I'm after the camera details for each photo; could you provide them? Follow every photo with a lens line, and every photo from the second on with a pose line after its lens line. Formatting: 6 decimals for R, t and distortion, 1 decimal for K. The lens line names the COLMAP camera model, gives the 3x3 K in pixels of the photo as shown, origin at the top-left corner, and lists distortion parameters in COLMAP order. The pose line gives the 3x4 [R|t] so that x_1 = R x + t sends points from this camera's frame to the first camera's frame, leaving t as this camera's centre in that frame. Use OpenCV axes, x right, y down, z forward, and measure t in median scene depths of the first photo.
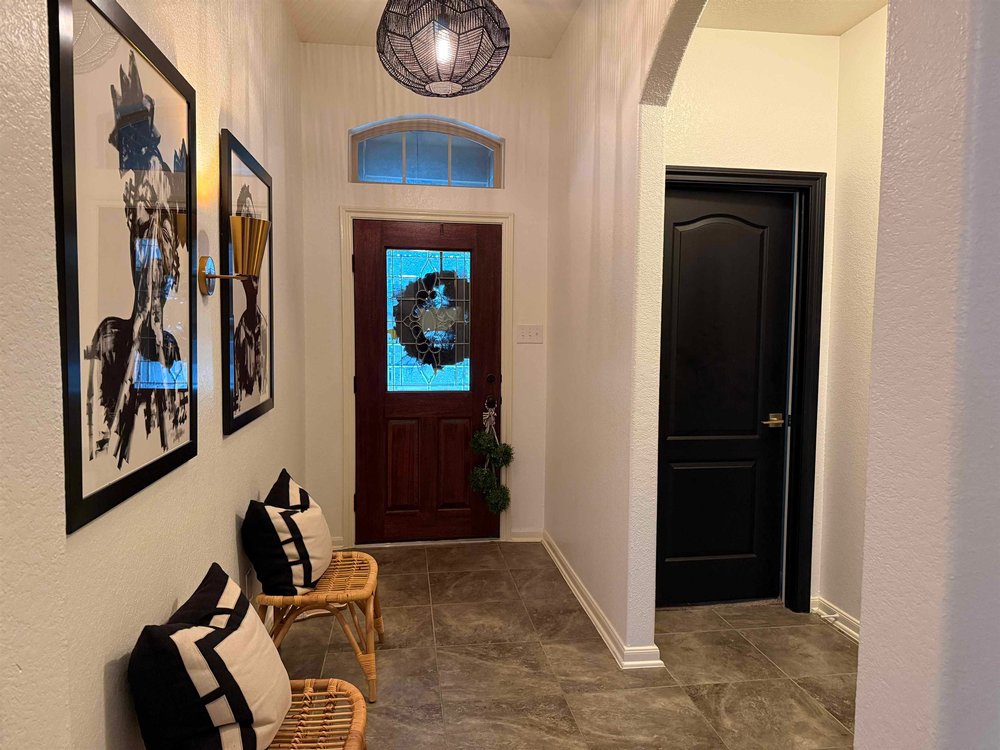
lens RADIAL K [[692.7, 0, 507.5], [0, 692.7, 373.8], [0, 0, 1]] dist [0.106823, -0.152841]
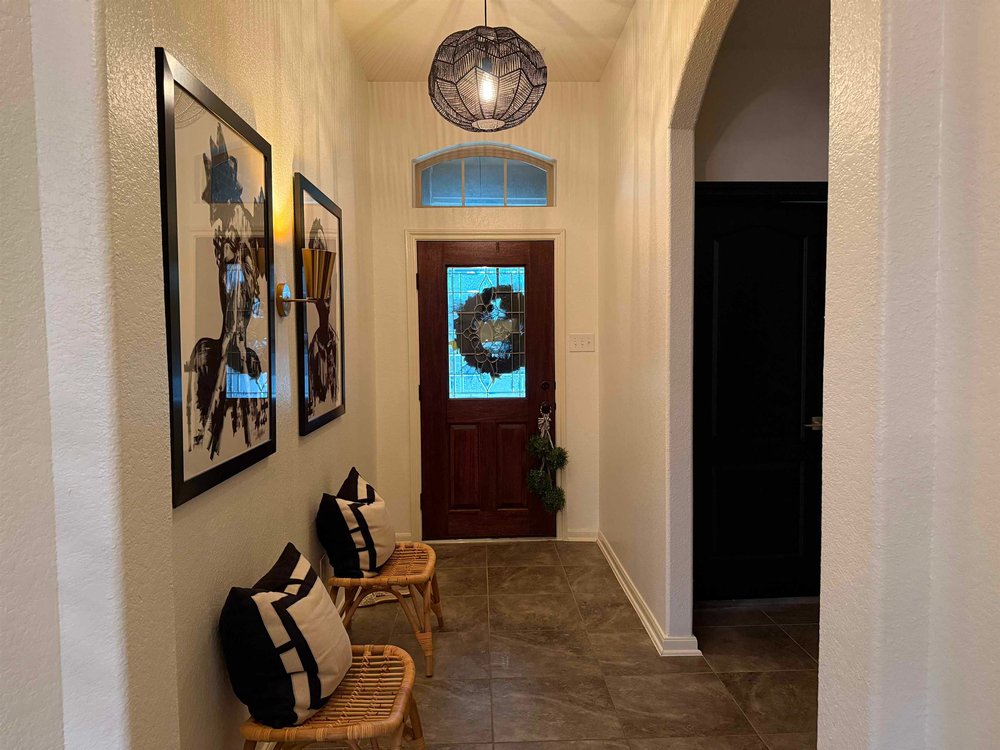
lens RADIAL K [[692.7, 0, 507.5], [0, 692.7, 373.8], [0, 0, 1]] dist [0.106823, -0.152841]
pose [[0.993760, -0.012778, -0.110803, 0.055854], [0.011396, 0.999849, -0.013095, 0.002977], [0.110954, 0.011751, 0.993756, -0.091292]]
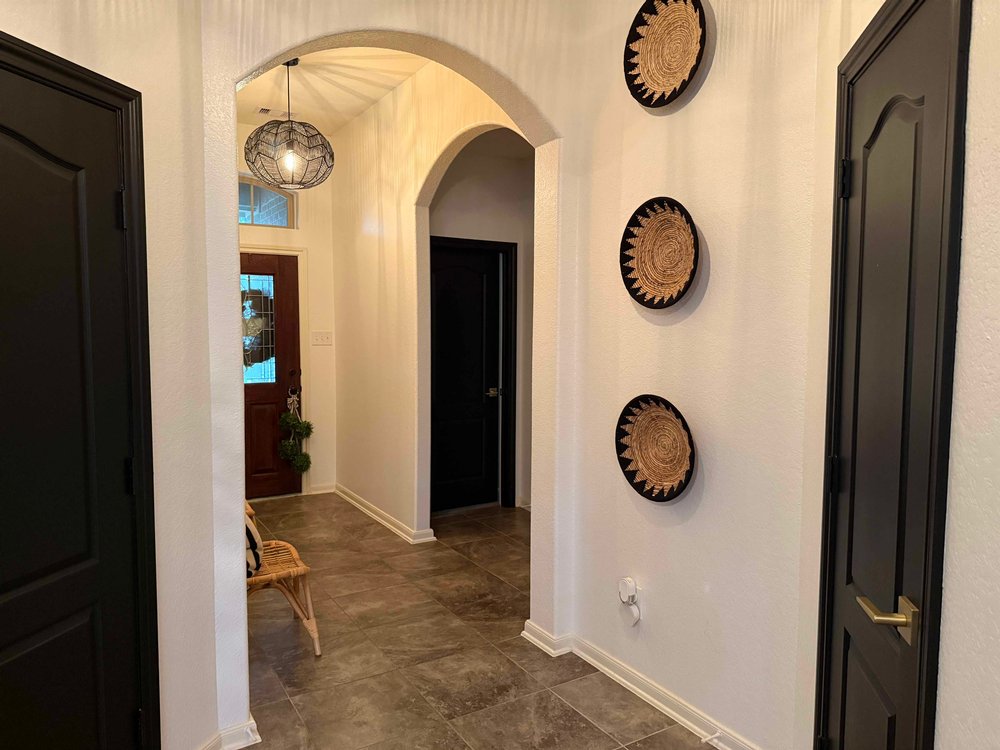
lens RADIAL K [[698.5, 0, 505.1], [0, 698.5, 377.6], [0, 0, 1]] dist [0.067376, -0.066948]
pose [[0.921826, -0.035788, 0.385949, -0.259977], [0.029082, 0.999308, 0.023200, -0.003768], [-0.386512, -0.010162, 0.922228, -0.604474]]
